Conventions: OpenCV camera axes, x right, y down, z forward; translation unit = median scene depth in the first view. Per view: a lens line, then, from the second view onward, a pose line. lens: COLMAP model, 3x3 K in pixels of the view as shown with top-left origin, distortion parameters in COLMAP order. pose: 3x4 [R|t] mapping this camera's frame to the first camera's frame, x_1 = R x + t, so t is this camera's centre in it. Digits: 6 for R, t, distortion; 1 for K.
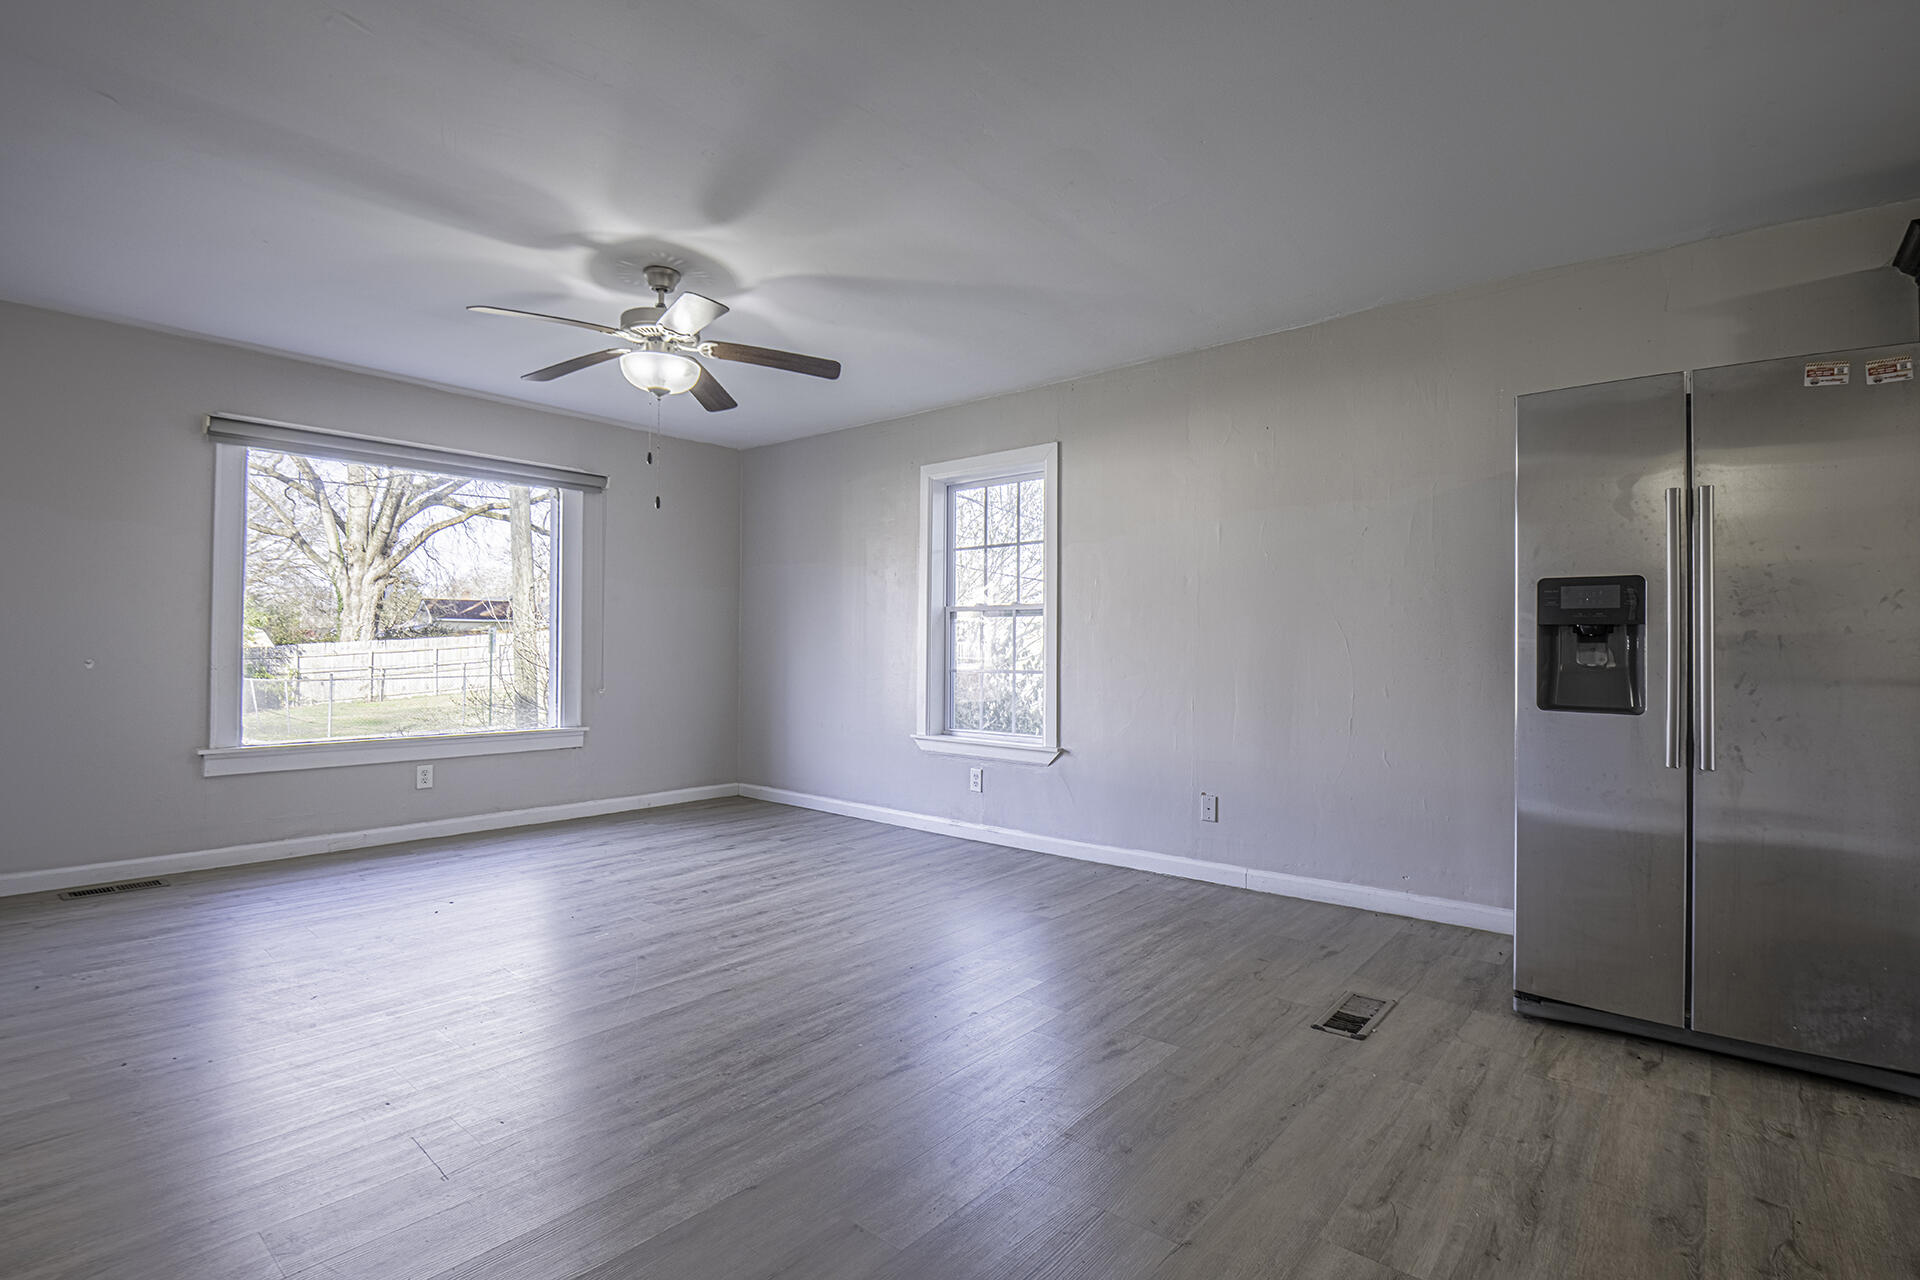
lens RADIAL K [[902.1, 0, 953.8], [0, 902.1, 632.8], [0, 0, 1]] dist [-0.002628, -0.011706]
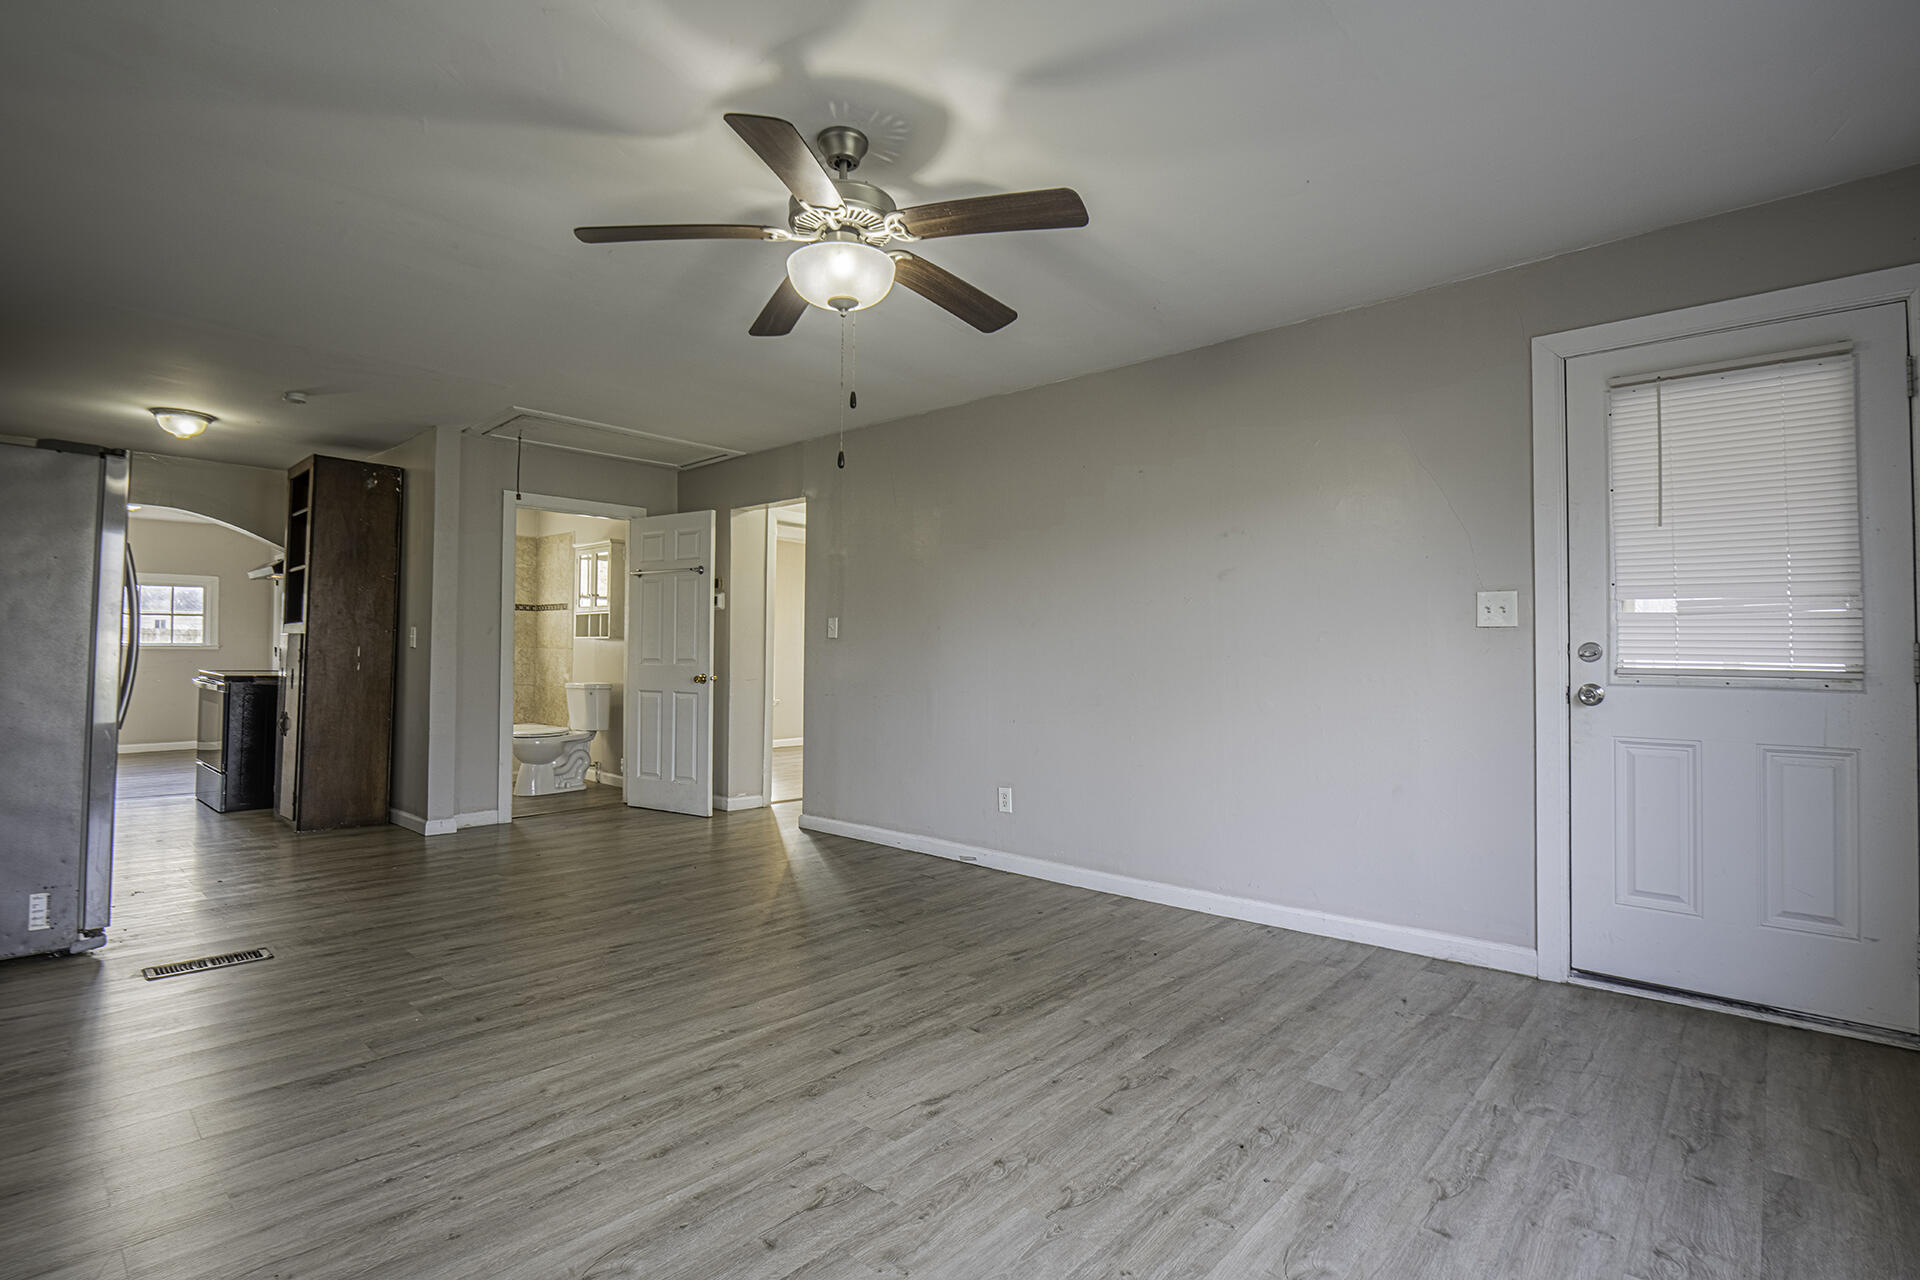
lens RADIAL K [[902.1, 0, 953.8], [0, 902.1, 632.8], [0, 0, 1]] dist [-0.002628, -0.011706]
pose [[-0.999275, -0.013702, 0.035528, -0.446159], [-0.015039, 0.999178, -0.037643, 0.017680], [-0.034983, -0.038150, -0.998659, 1.706355]]
